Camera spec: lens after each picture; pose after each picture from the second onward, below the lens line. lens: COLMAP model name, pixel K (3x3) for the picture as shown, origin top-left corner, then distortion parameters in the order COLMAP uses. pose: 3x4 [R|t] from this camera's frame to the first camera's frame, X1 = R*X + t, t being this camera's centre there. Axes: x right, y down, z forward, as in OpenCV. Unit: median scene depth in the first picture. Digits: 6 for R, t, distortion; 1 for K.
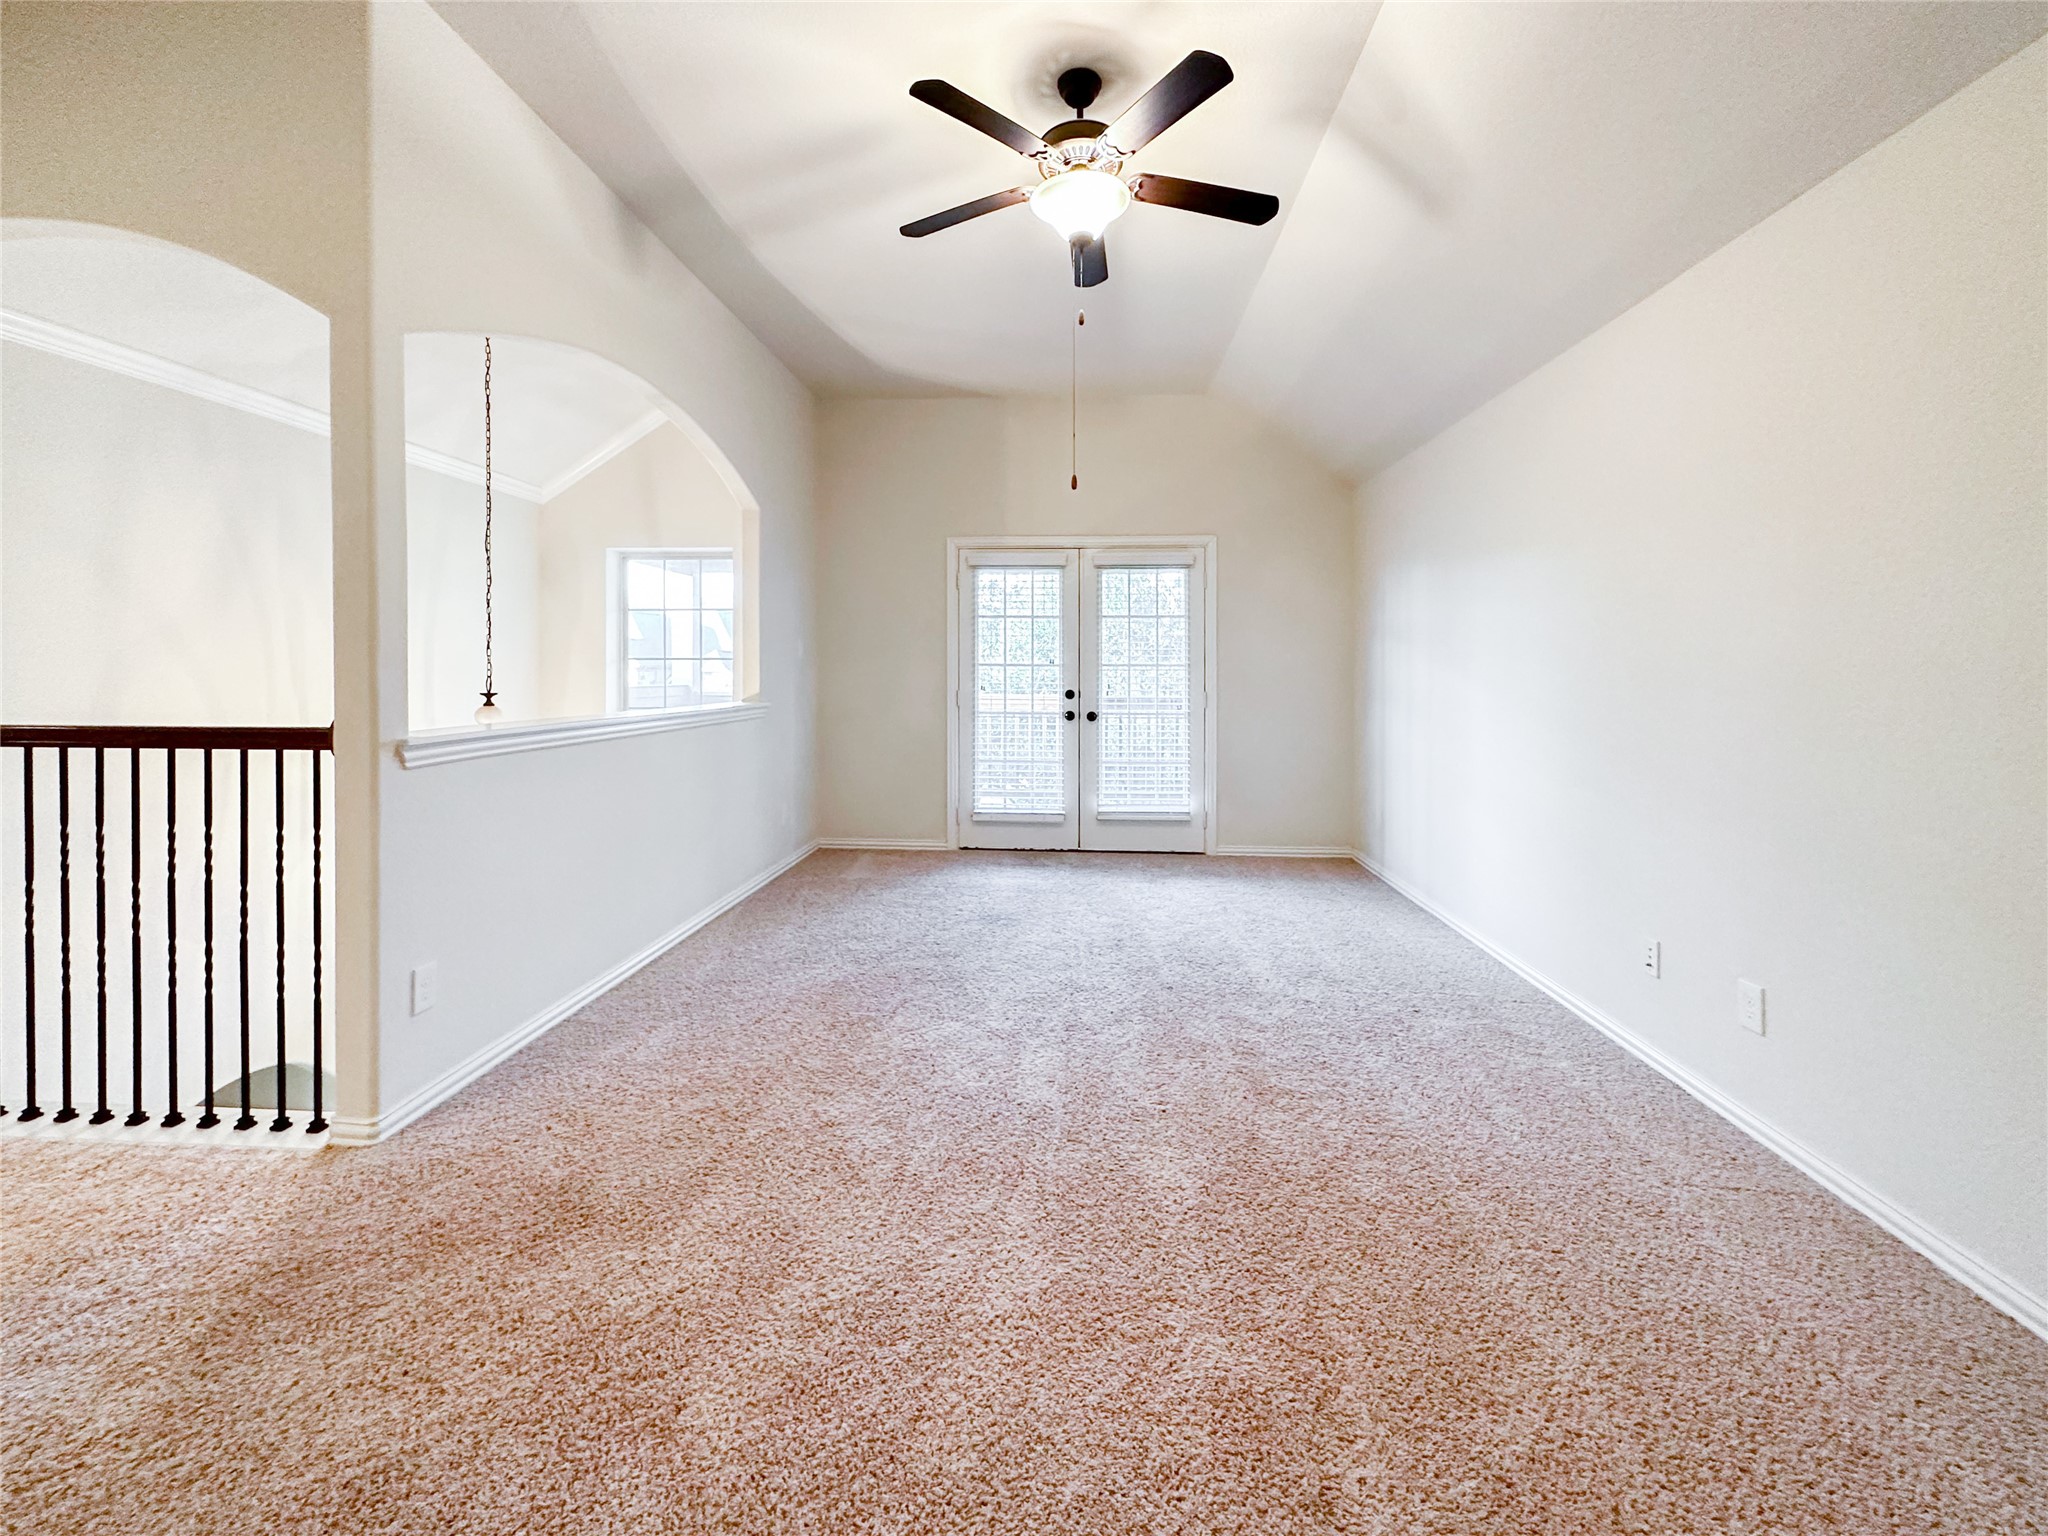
lens RADIAL K [[863.3, 0, 1033.9], [0, 863.3, 679.5], [0, 0, 1]] dist [0.001296, -0.000007]
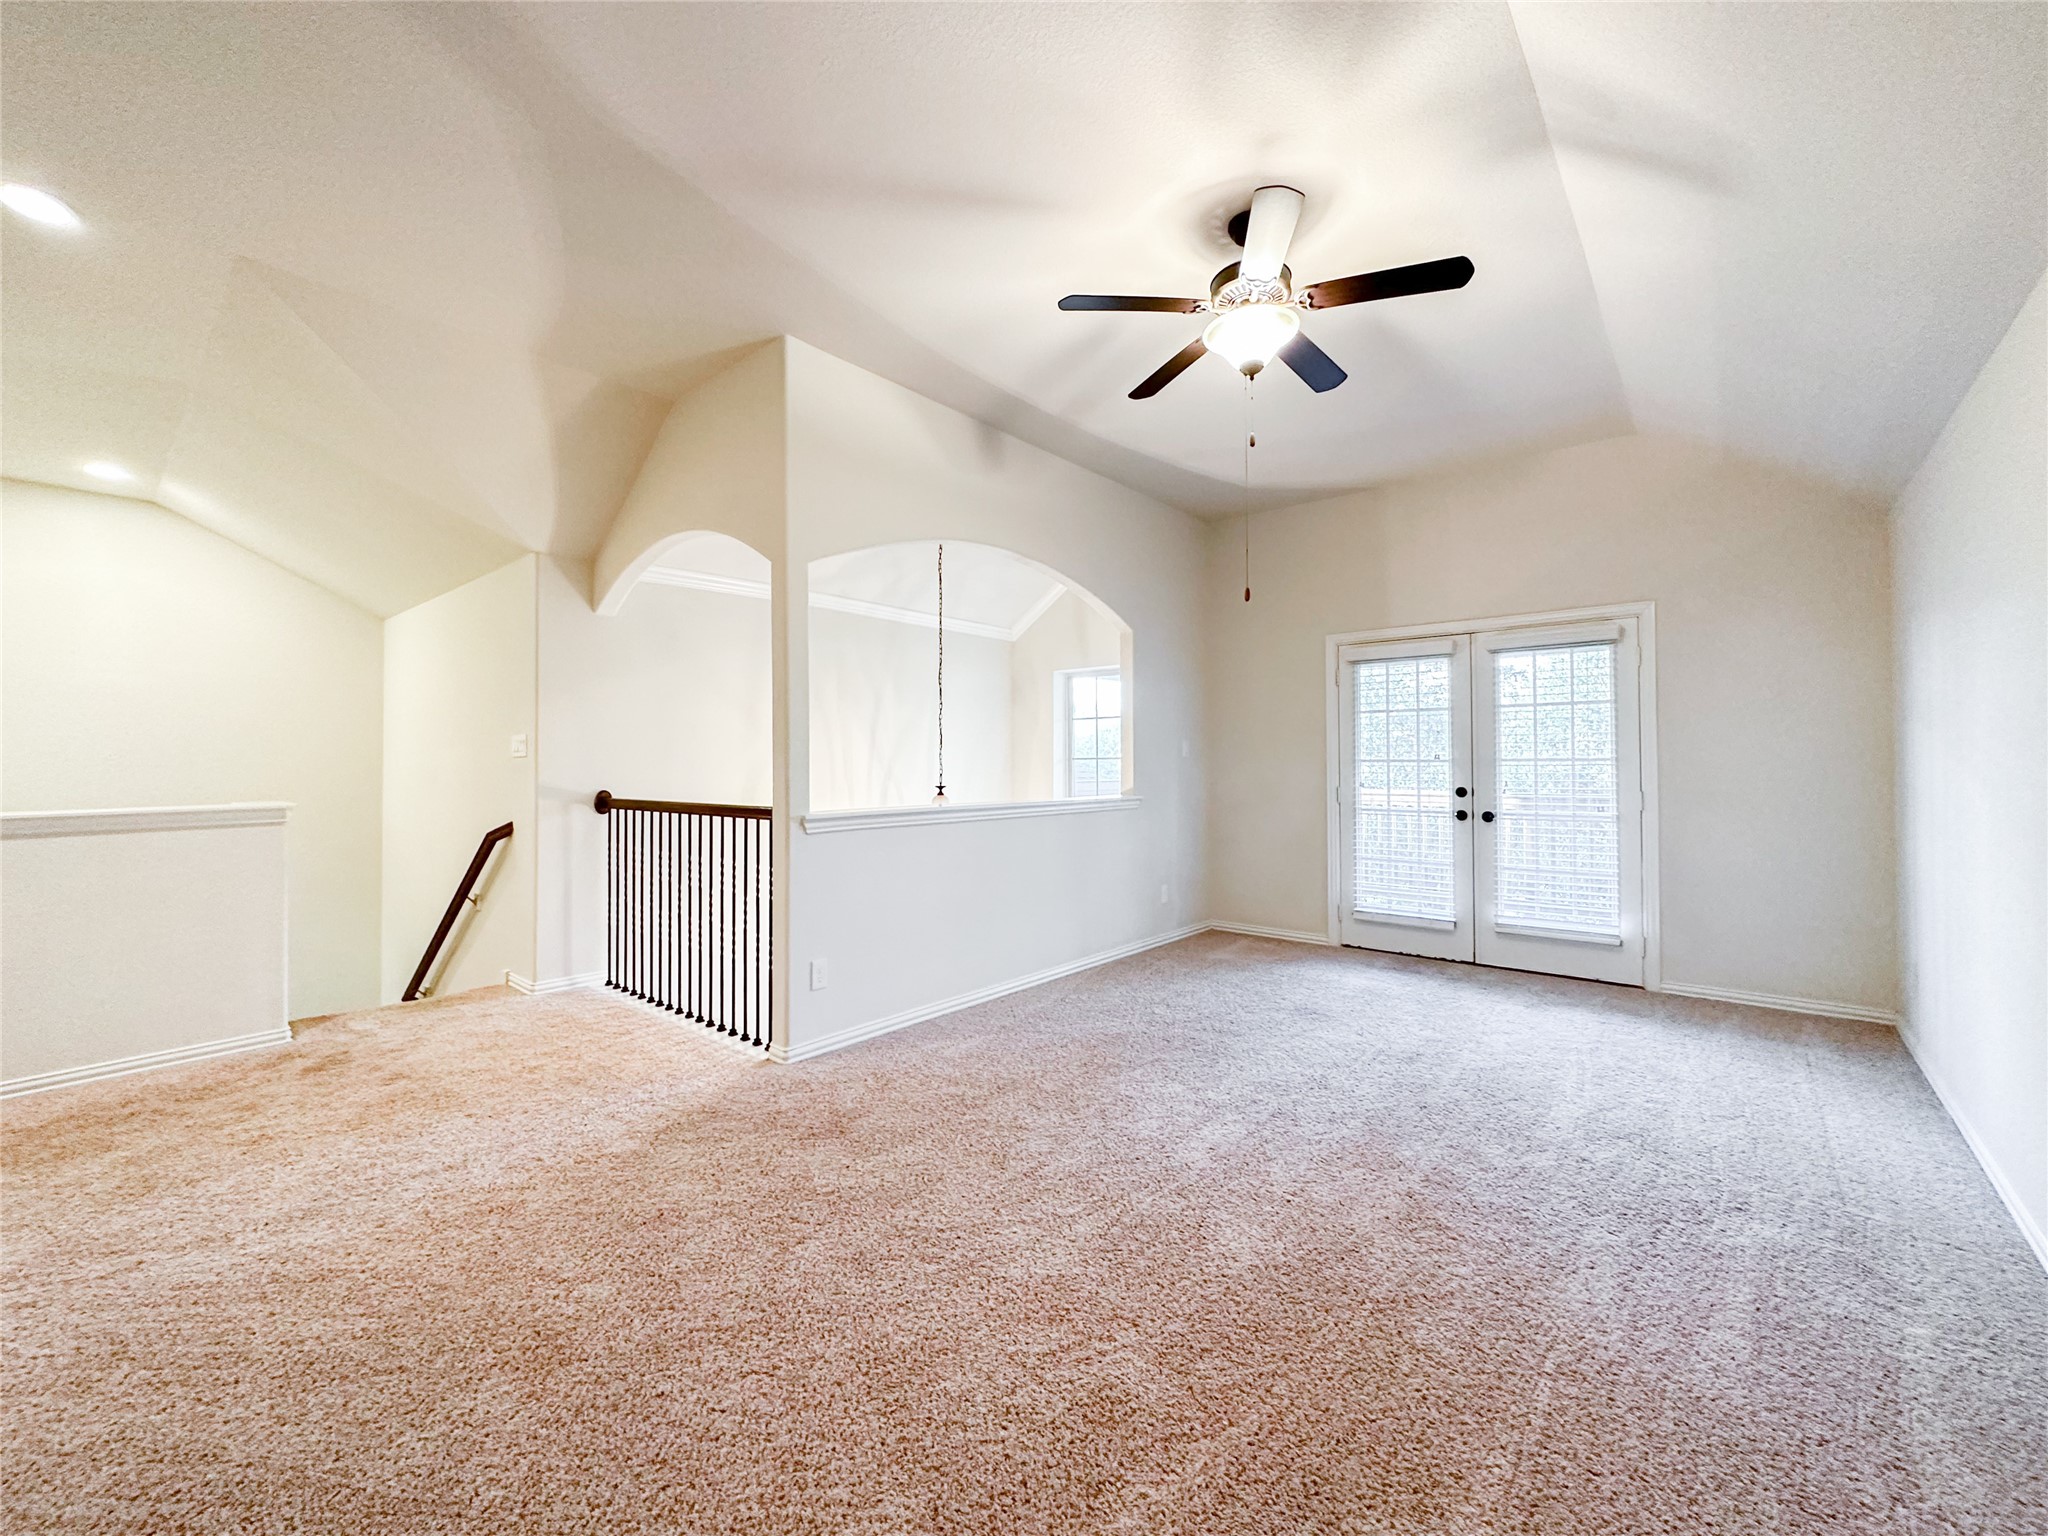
lens RADIAL K [[835.4, 0, 1022.0], [0, 835.4, 759.3], [0, 0, 1]] dist [0.000643, 0.000107]
pose [[0.793556, -0.011184, -0.608394, 0.294647], [0.001224, 0.999858, -0.016783, -0.004666], [0.608496, 0.012574, 0.793458, 0.008494]]
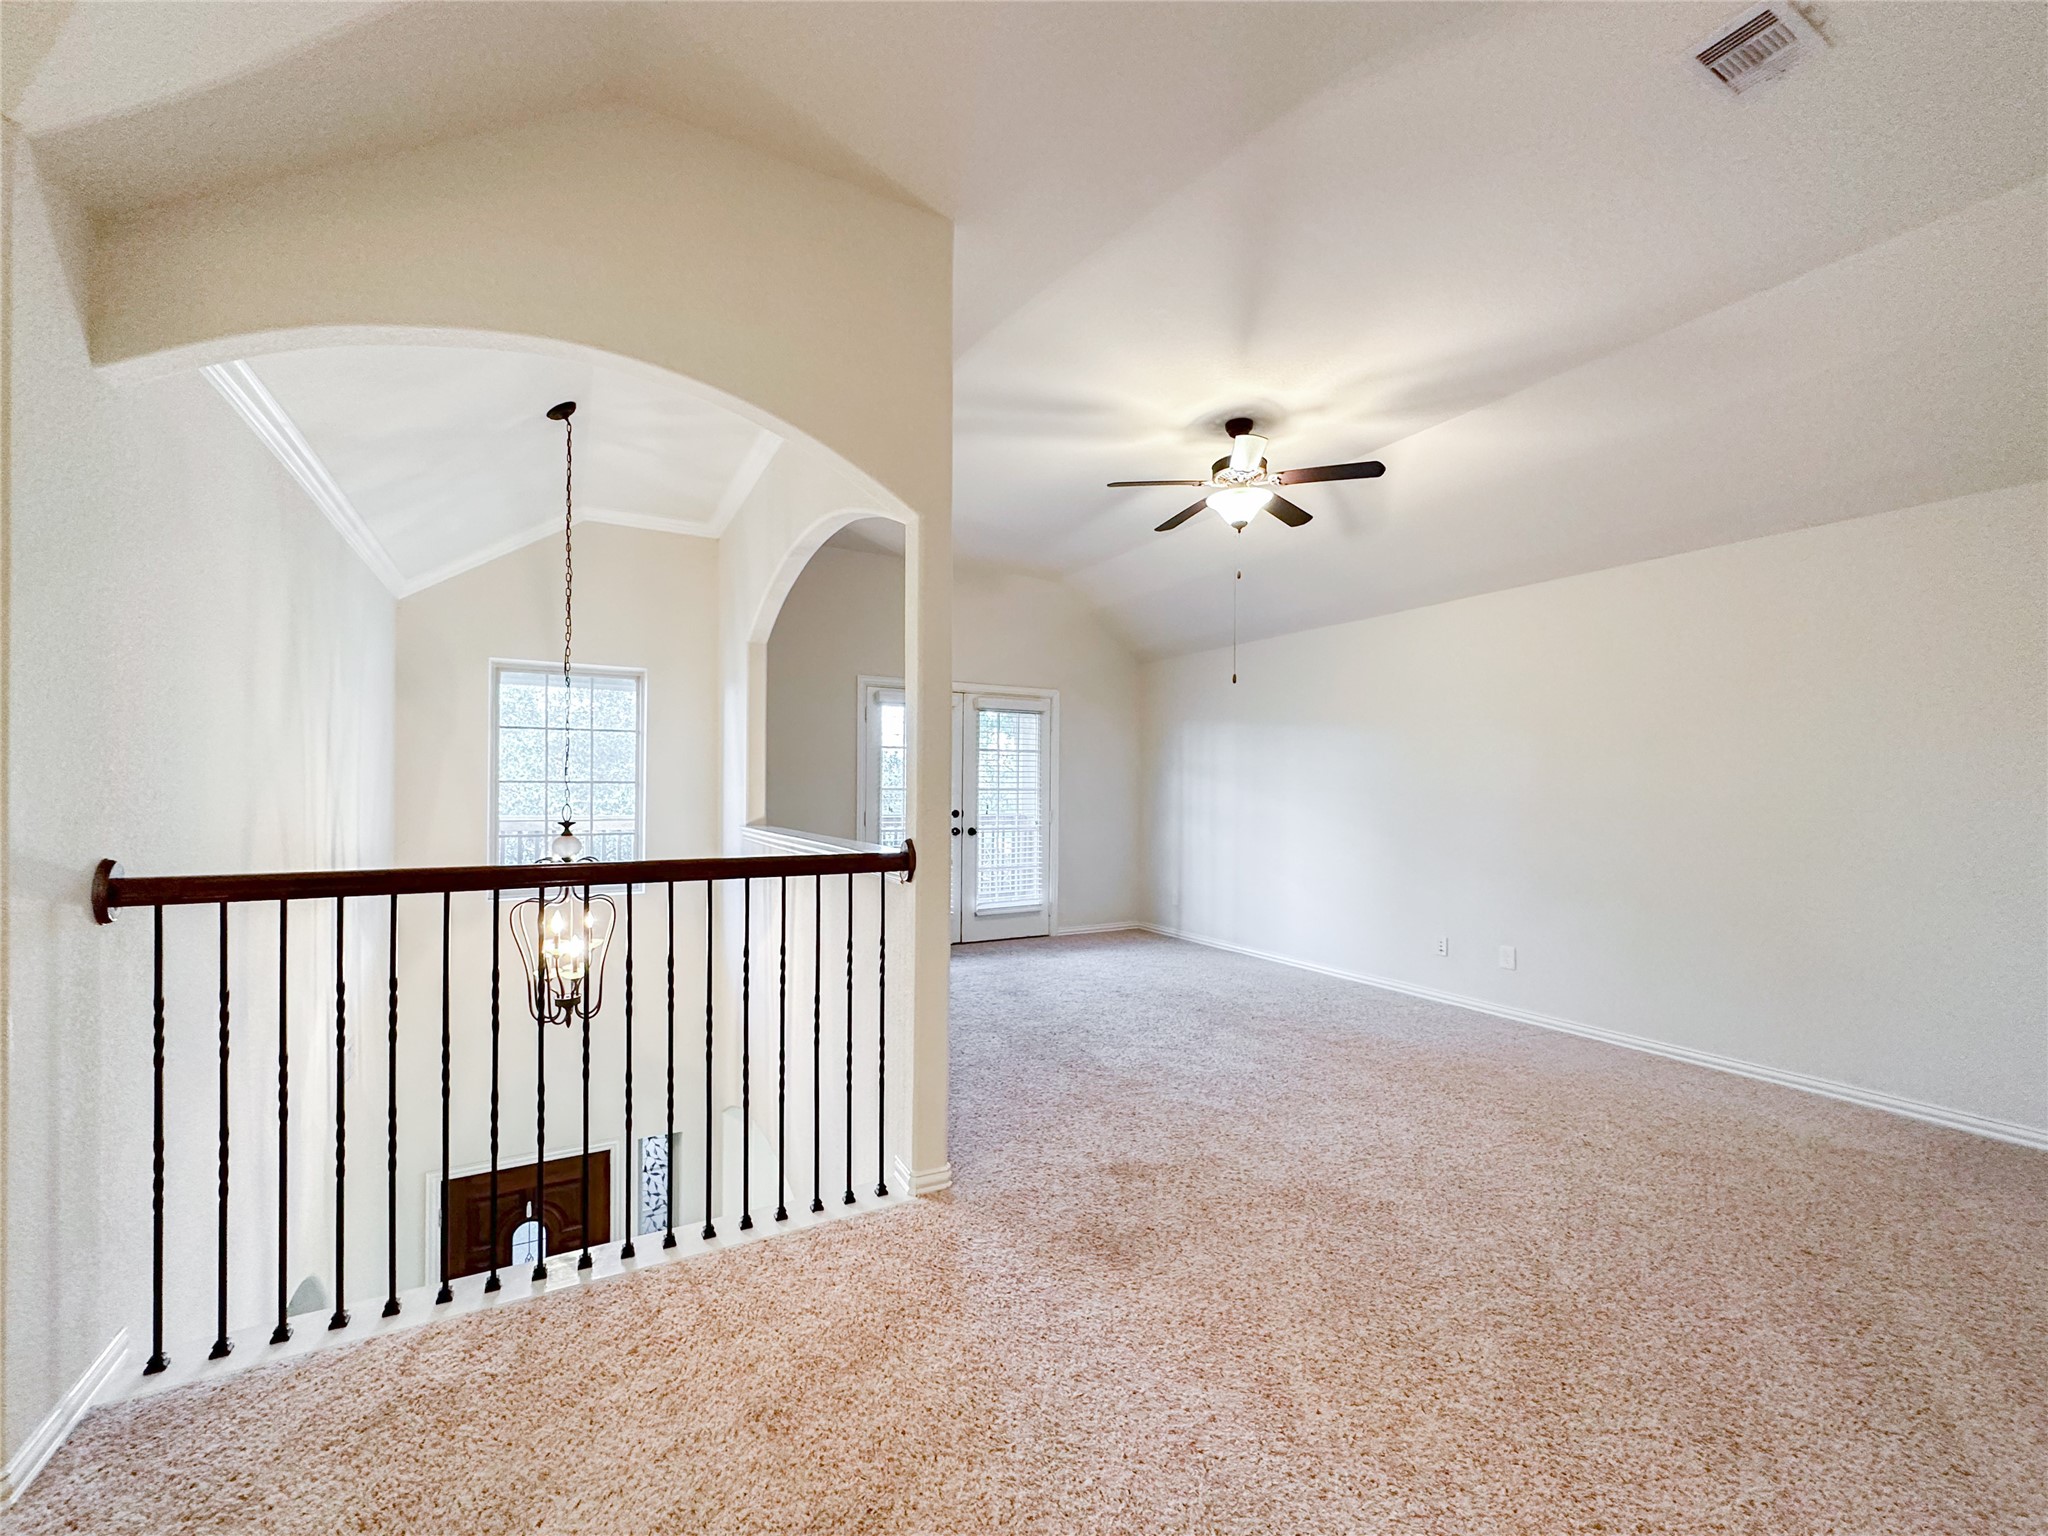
lens RADIAL K [[831.1, 0, 1021.9], [0, 831.1, 793.3], [0, 0, 1]] dist [0.001396, 0.000066]
pose [[0.839396, -0.001621, 0.543517, -0.707503], [0.002701, 0.999996, -0.001189, -0.013447], [-0.543513, 0.002466, 0.839397, -0.032740]]
